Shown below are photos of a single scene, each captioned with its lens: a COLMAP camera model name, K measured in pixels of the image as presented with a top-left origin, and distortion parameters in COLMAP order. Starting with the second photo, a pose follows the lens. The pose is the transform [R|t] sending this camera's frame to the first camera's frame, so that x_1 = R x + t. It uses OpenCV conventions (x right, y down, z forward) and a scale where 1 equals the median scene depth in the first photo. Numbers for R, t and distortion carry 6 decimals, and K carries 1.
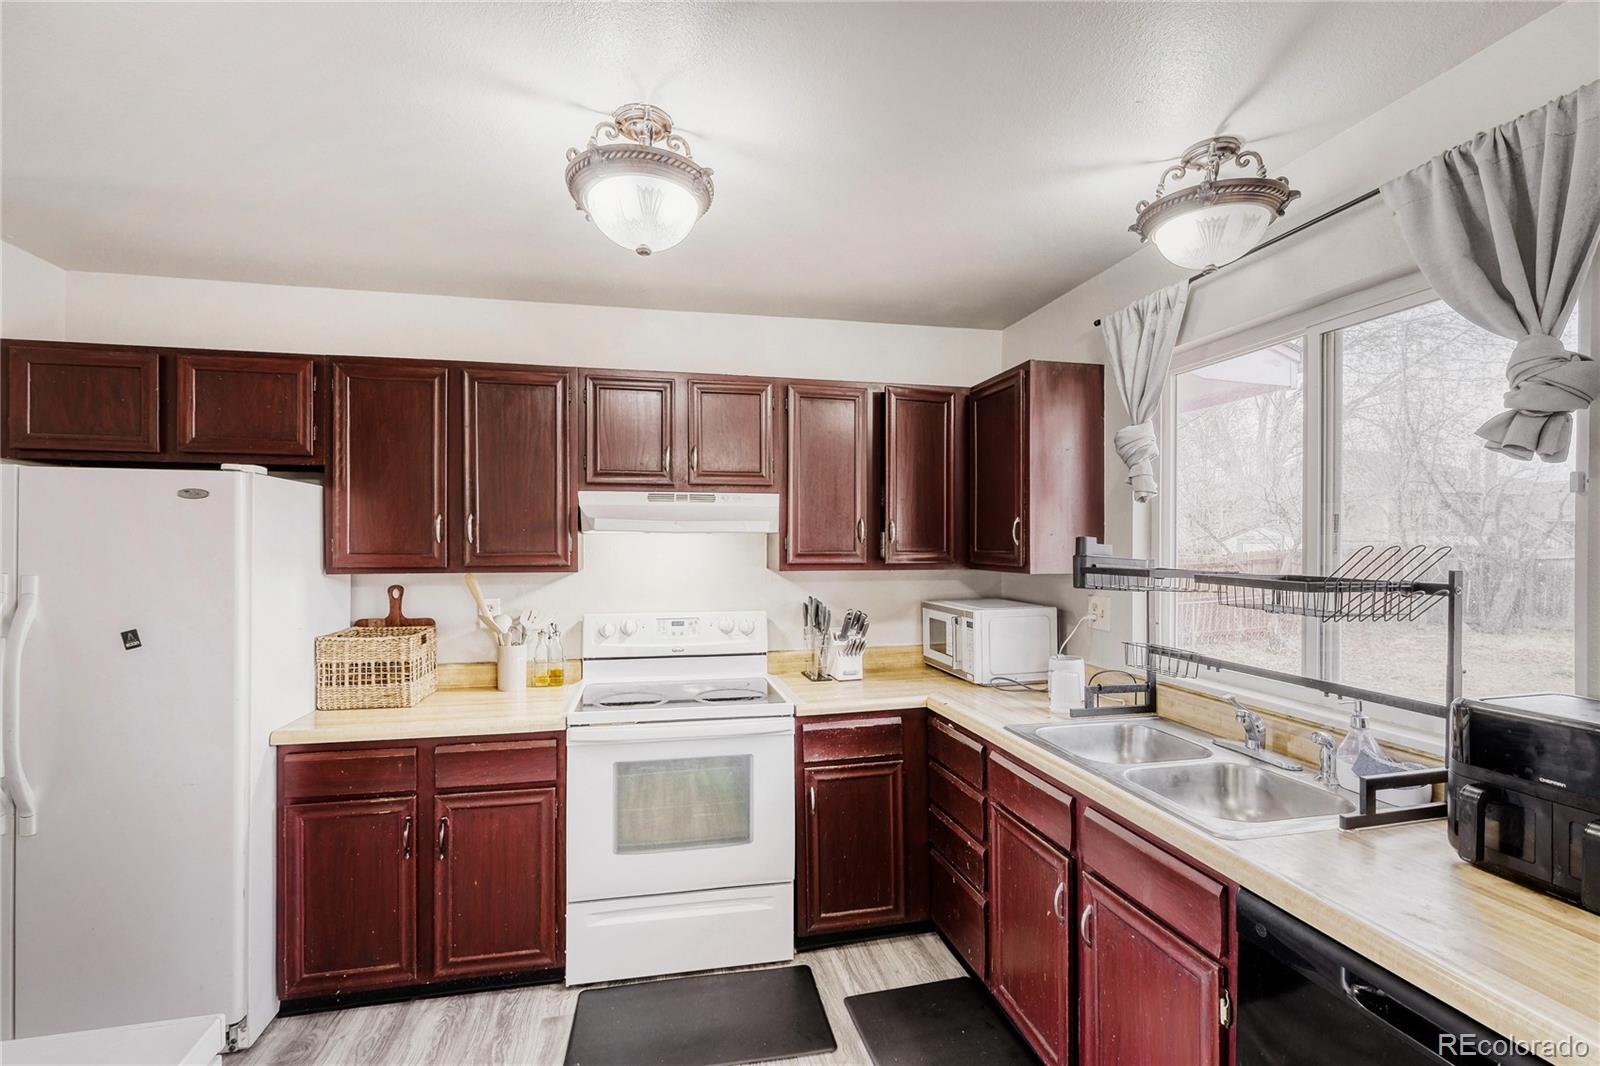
lens RADIAL K [[725.3, 0, 799.6], [0, 725.3, 538.4], [0, 0, 1]] dist [0.016728, -0.002731]
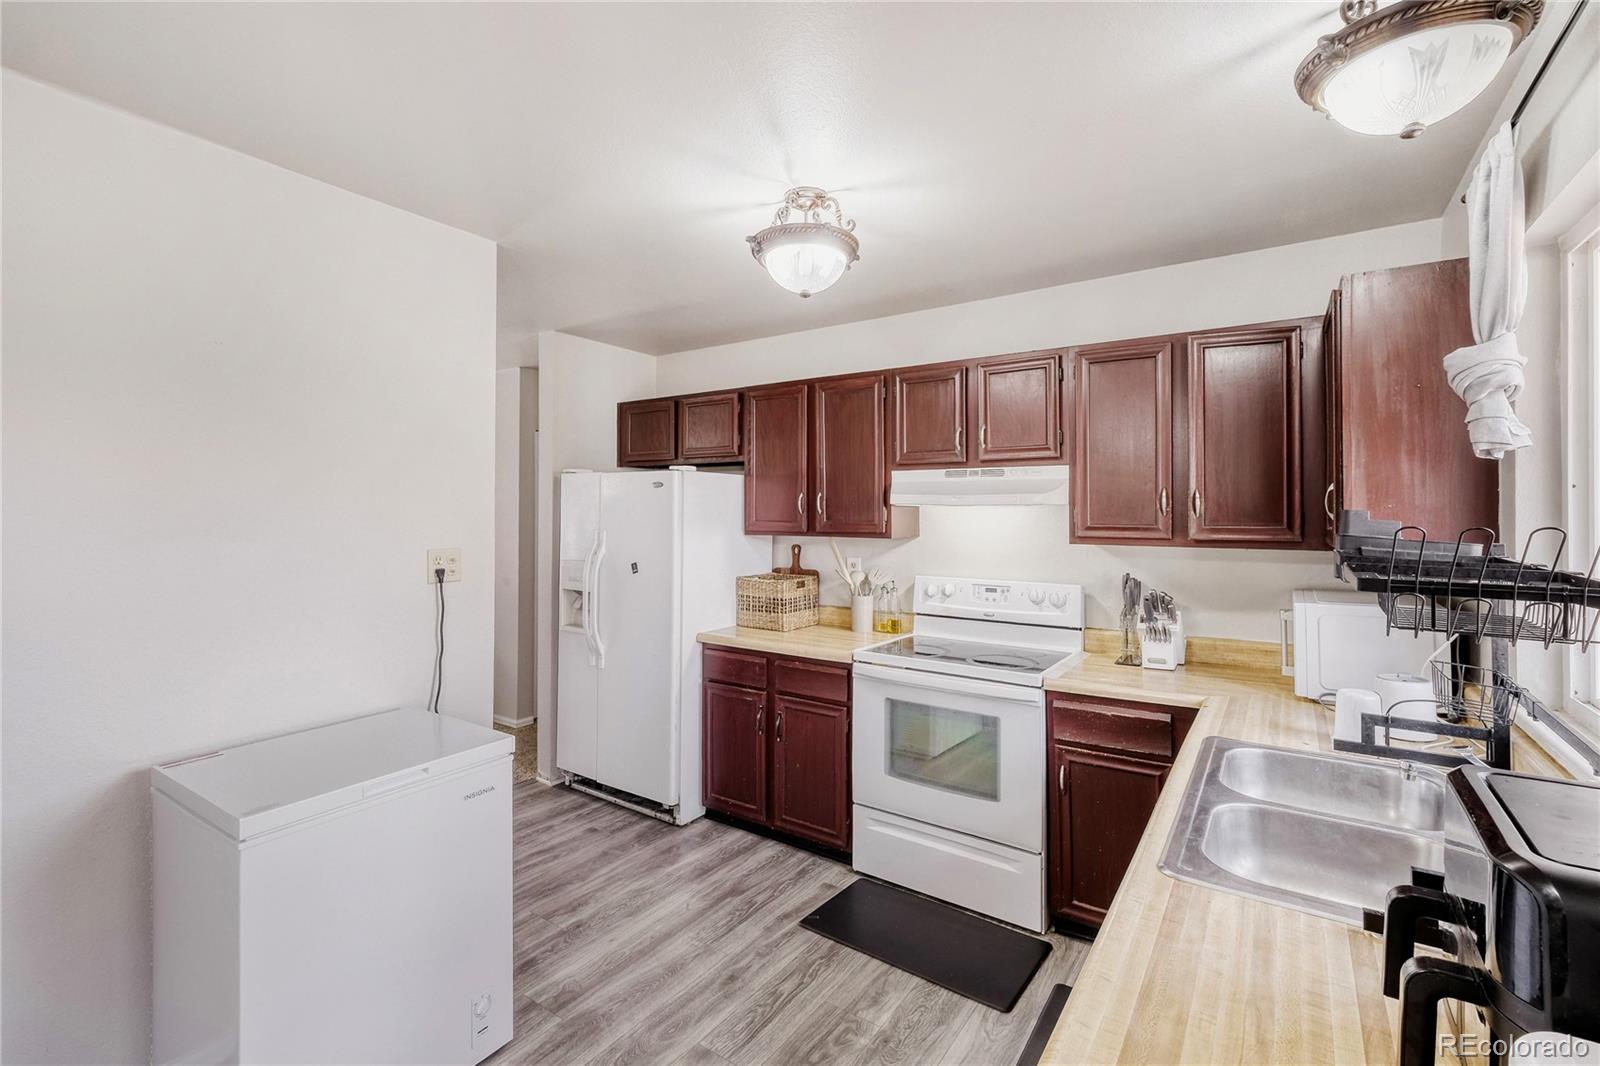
lens RADIAL K [[725.3, 0, 802.4], [0, 725.3, 495.9], [0, 0, 1]] dist [0.016728, -0.002731]
pose [[0.687723, -0.013924, -0.725839, 0.495826], [-0.000822, 0.999800, -0.019958, -0.000541], [0.725972, 0.014322, 0.687575, 0.067621]]
